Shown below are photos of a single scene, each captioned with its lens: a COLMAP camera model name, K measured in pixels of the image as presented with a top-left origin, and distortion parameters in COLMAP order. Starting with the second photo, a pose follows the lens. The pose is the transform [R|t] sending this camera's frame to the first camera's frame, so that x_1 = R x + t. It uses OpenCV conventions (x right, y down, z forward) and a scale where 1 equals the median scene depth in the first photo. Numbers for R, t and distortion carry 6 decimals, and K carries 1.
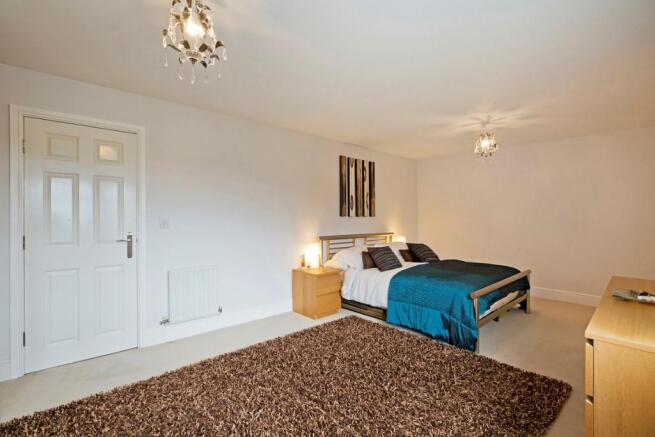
lens RADIAL K [[305.8, 0, 329.3], [0, 305.8, 212.0], [0, 0, 1]] dist [-0.026546, 0.000117]
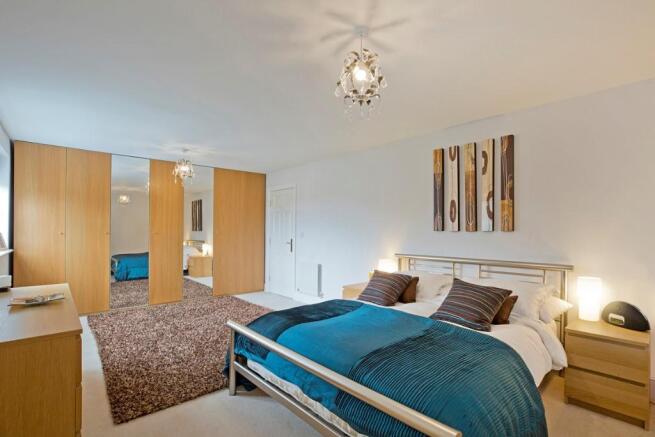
lens RADIAL K [[302.4, 0, 328.1], [0, 302.4, 233.6], [0, 0, 1]] dist [0.000431, 0.000063]
pose [[0.013578, 0.018122, -0.999744, 0.846387], [0.017730, 0.999674, 0.018362, 0.002344], [0.999751, -0.017975, 0.013253, 0.805973]]
